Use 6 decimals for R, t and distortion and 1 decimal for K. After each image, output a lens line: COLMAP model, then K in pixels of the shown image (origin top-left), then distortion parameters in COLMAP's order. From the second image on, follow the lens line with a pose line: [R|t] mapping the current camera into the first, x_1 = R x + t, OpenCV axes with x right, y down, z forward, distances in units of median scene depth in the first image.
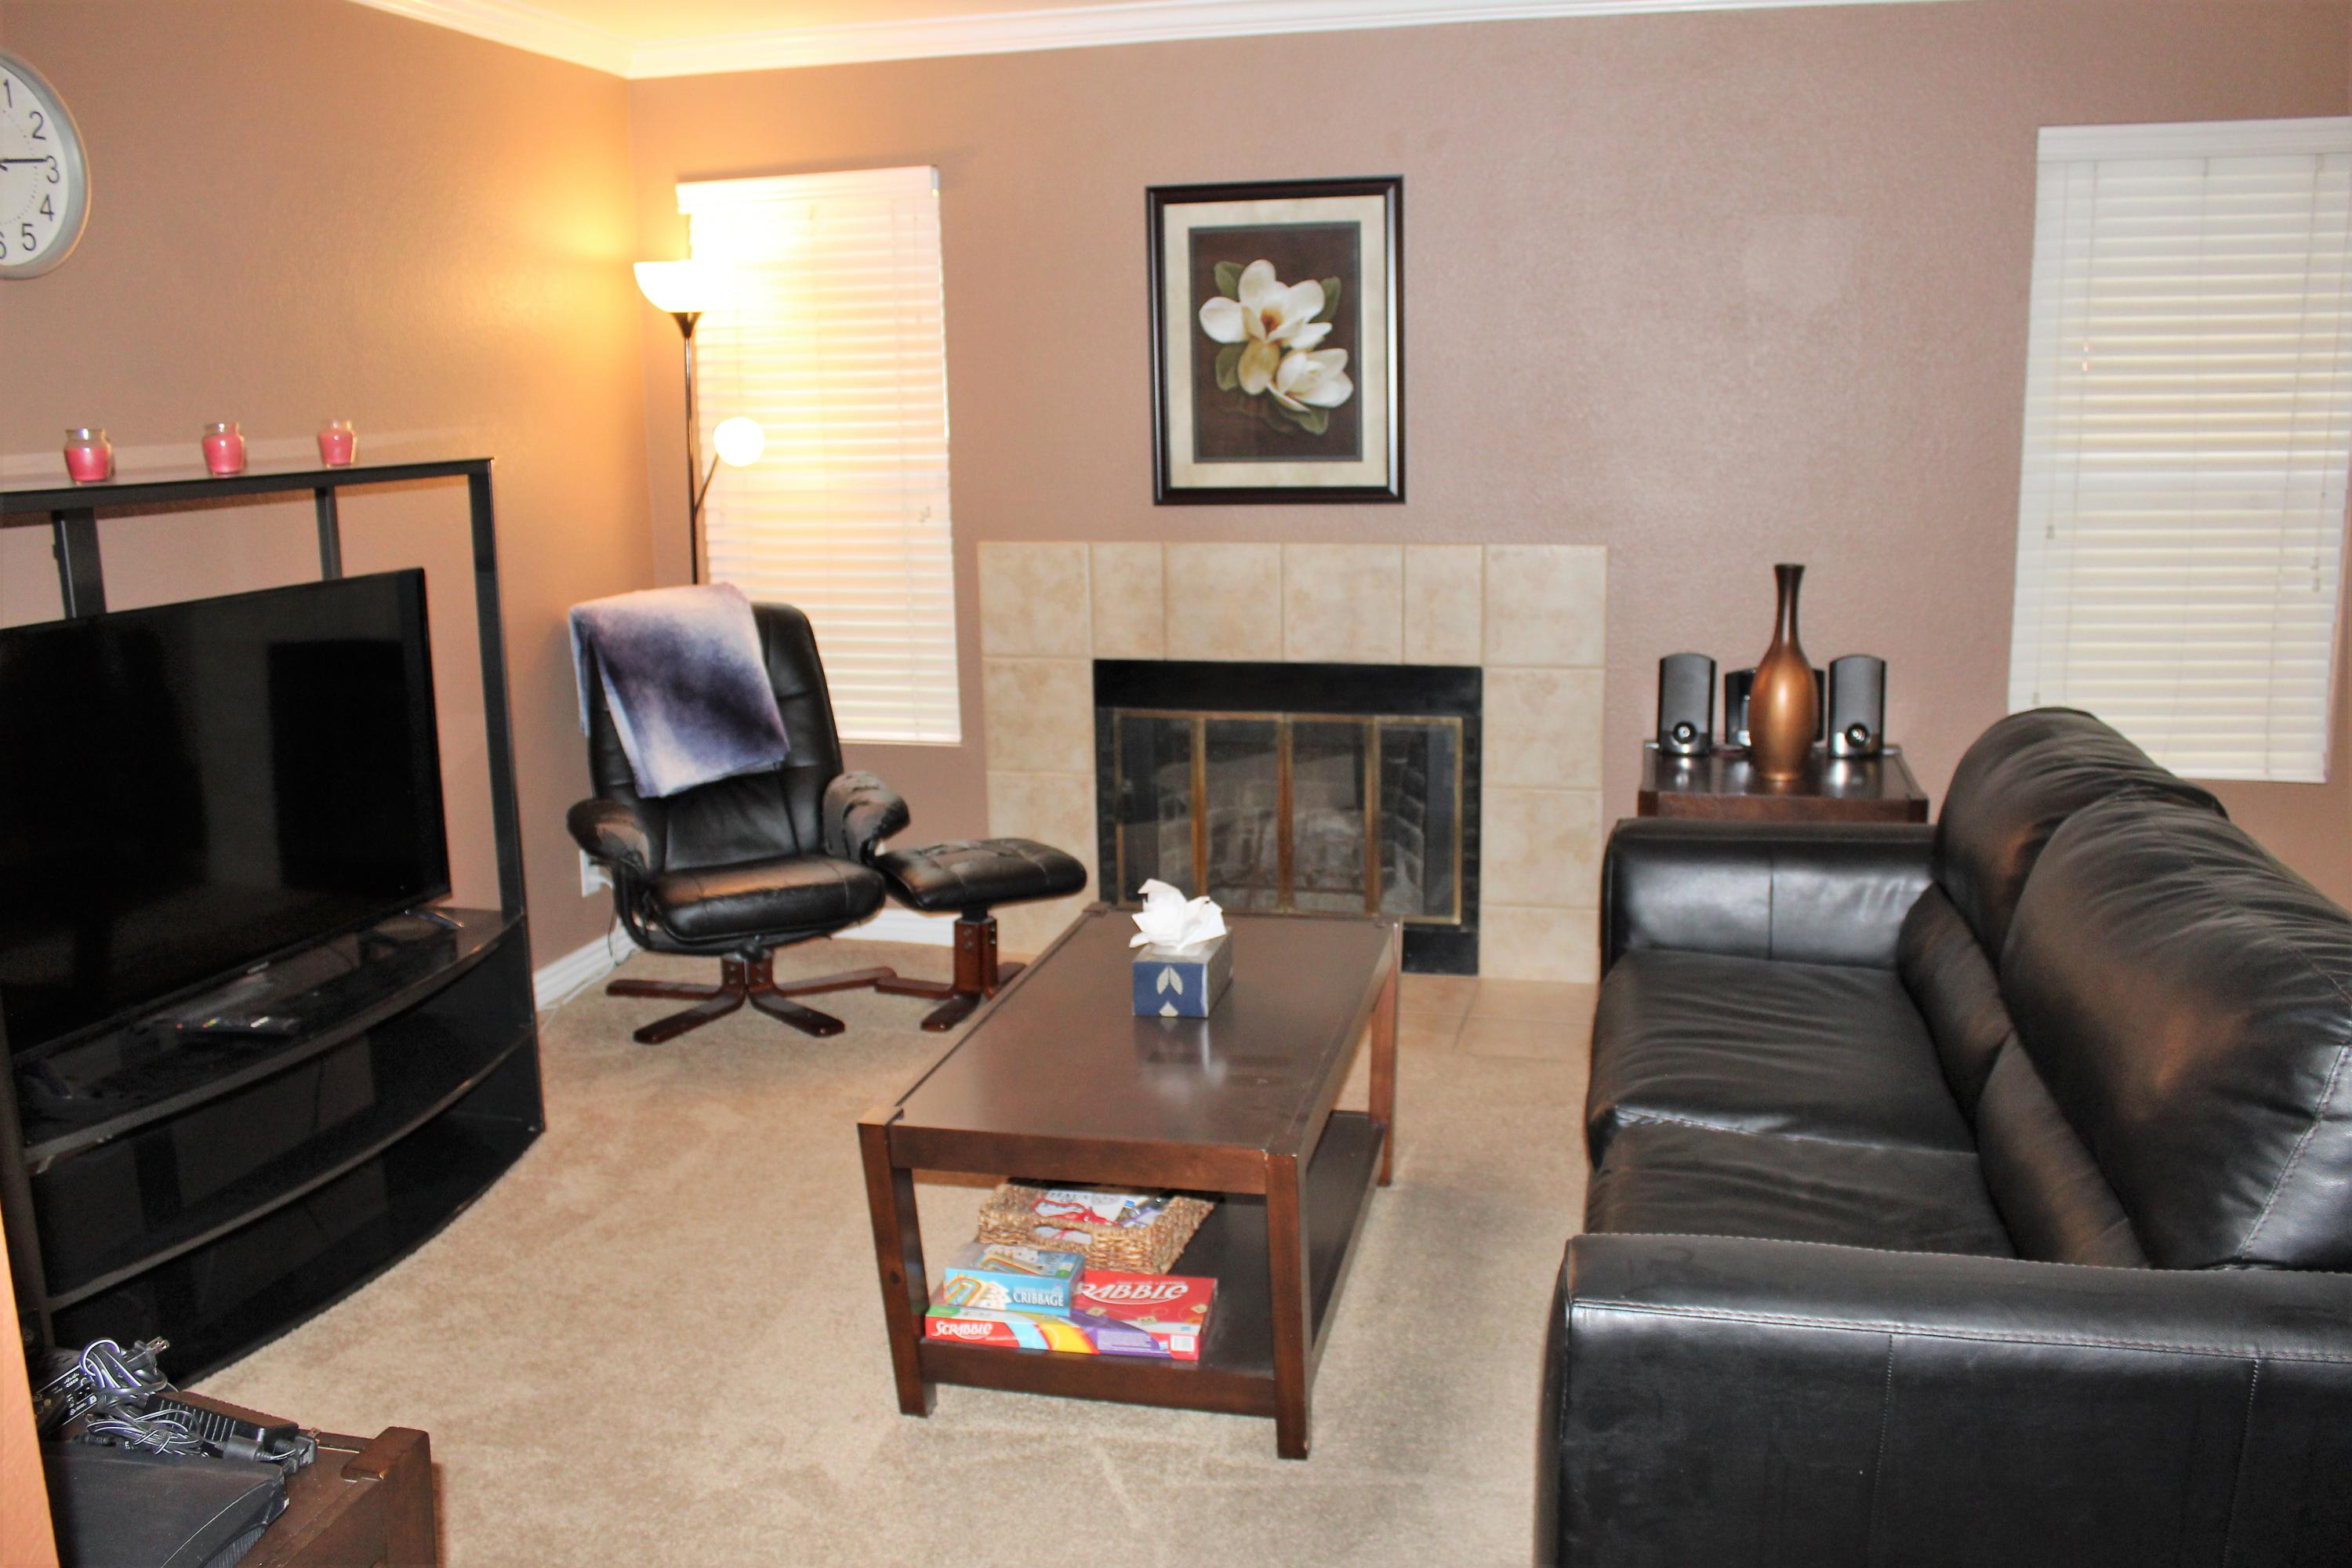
lens RADIAL K [[2012.8, 0, 1181.9], [0, 2012.8, 777.1], [0, 0, 1]] dist [-0.053525, 0.046864]
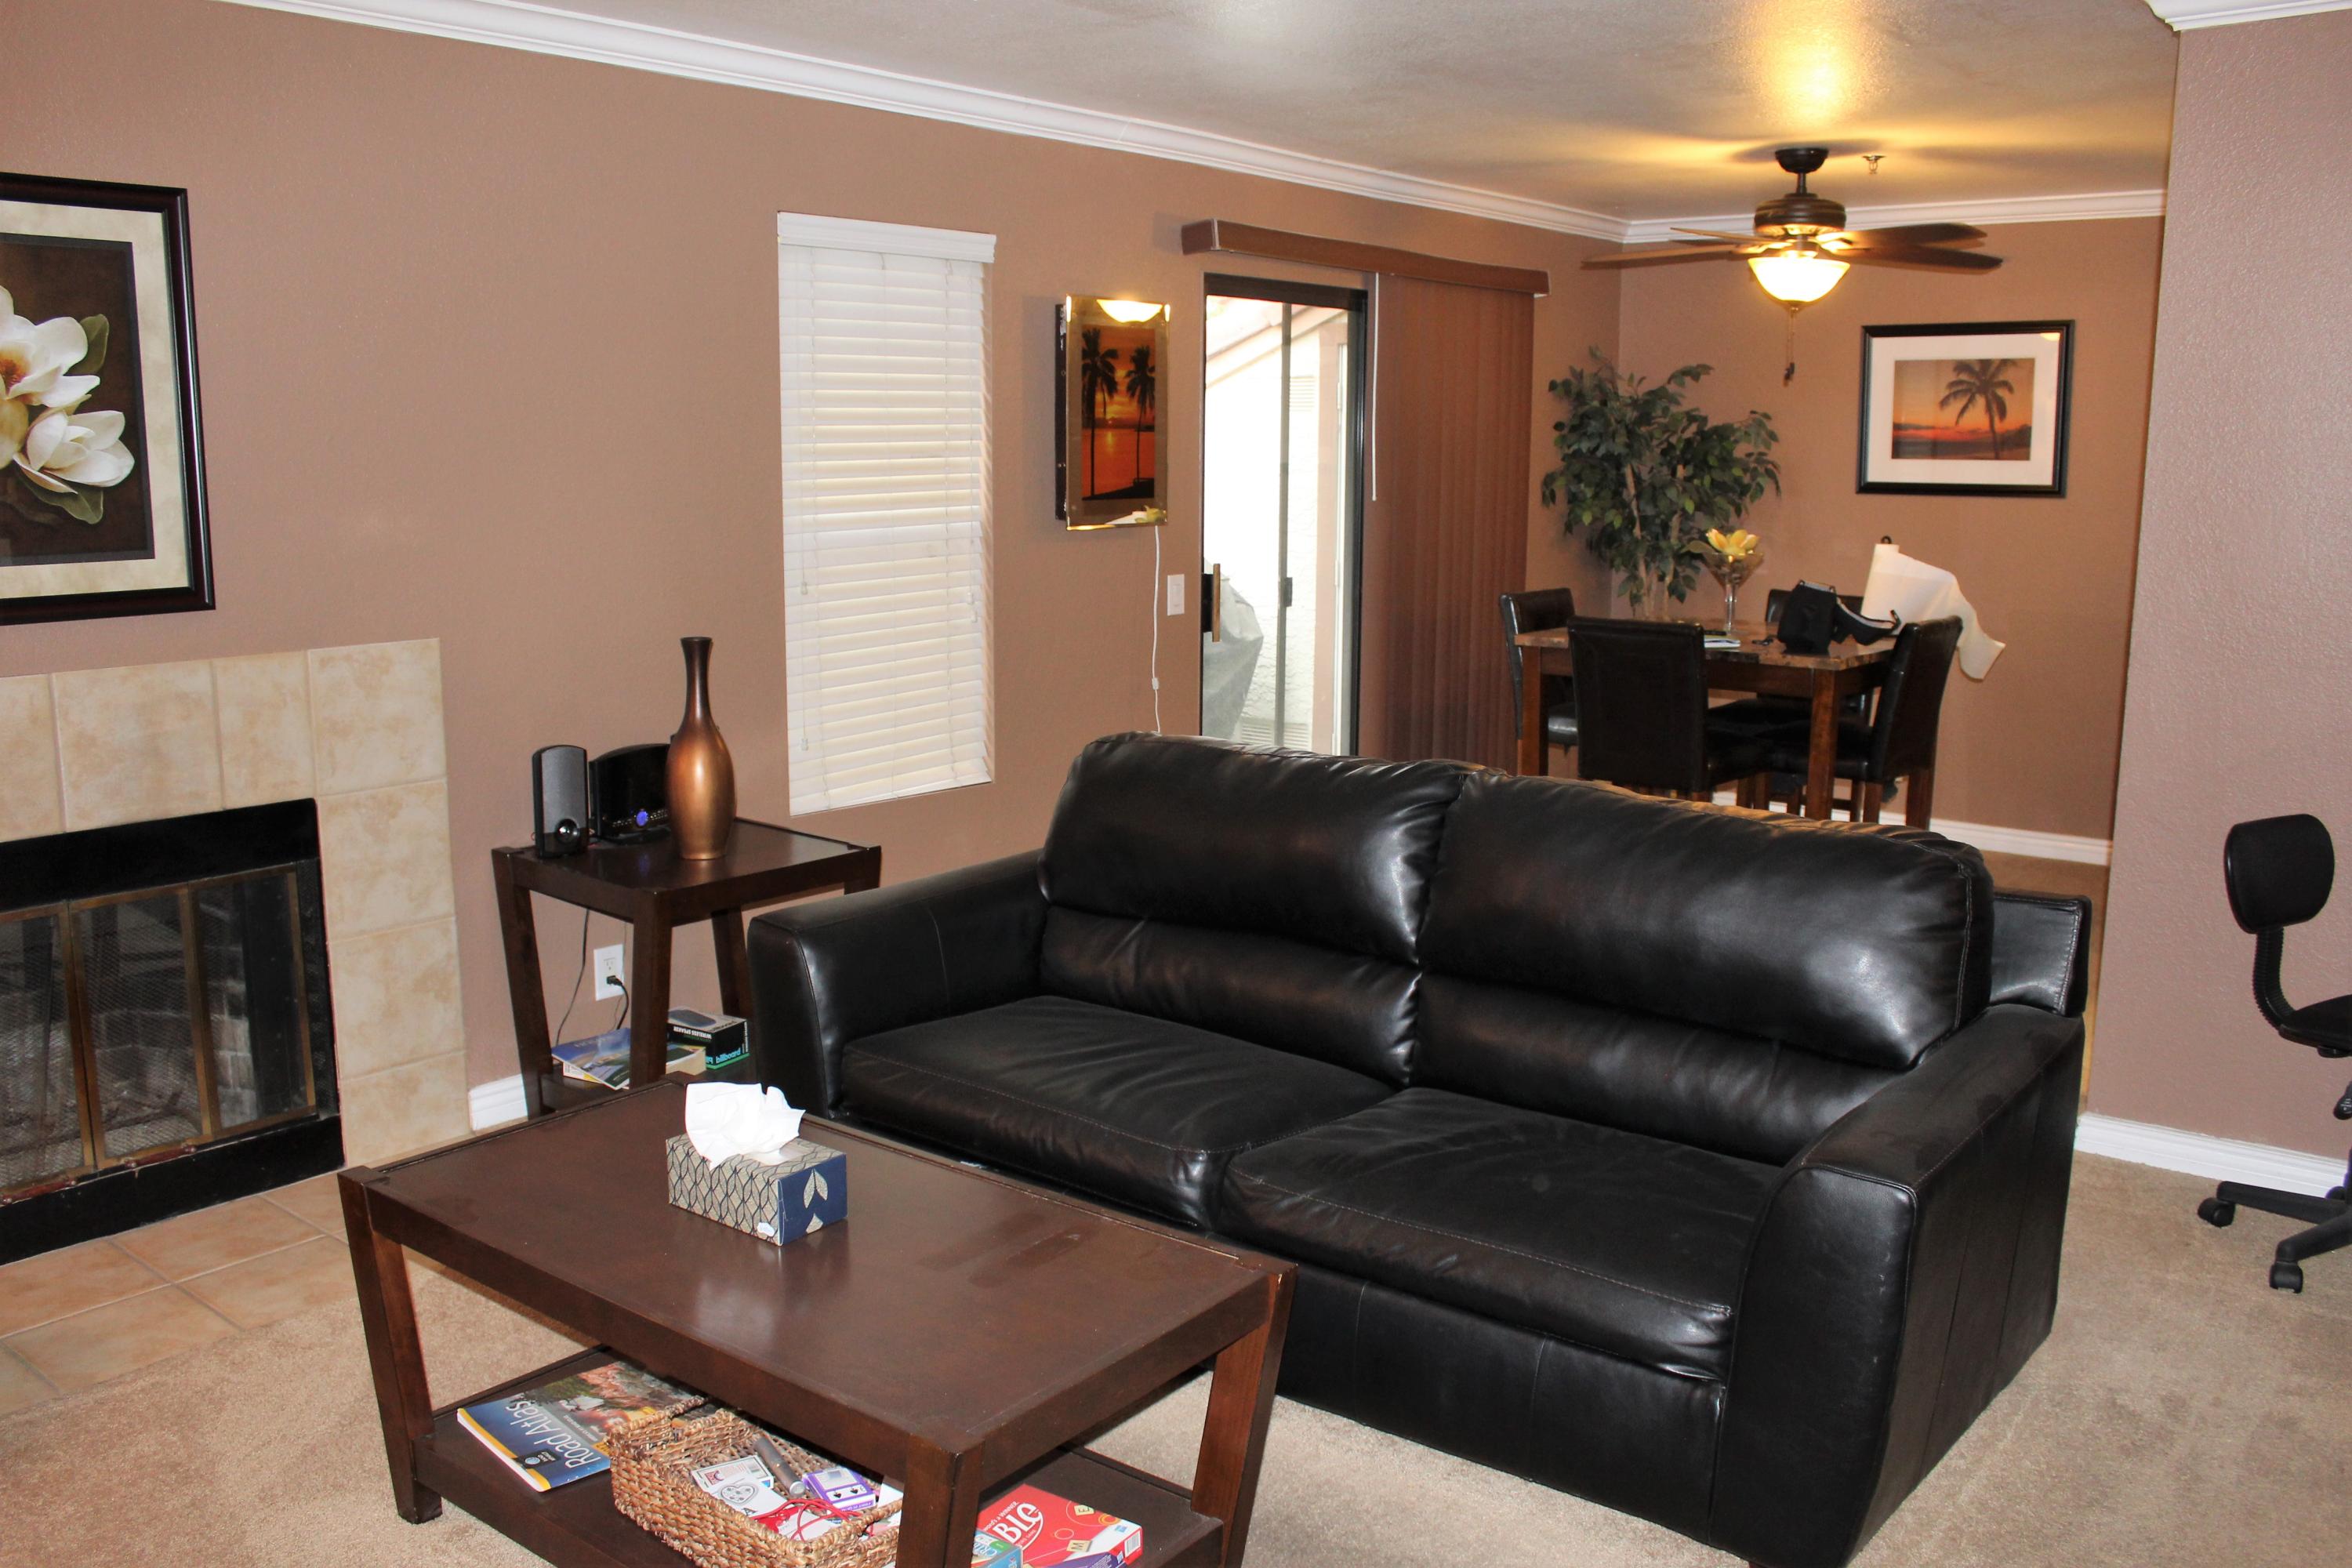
lens RADIAL K [[2012.8, 0, 1180.6], [0, 2012.8, 793.3], [0, 0, 1]] dist [-0.053525, 0.046864]
pose [[0.446615, -0.148831, 0.882261, -0.419194], [0.168111, 0.982465, 0.080634, -0.063943], [-0.878791, 0.112306, 0.463804, 0.314538]]
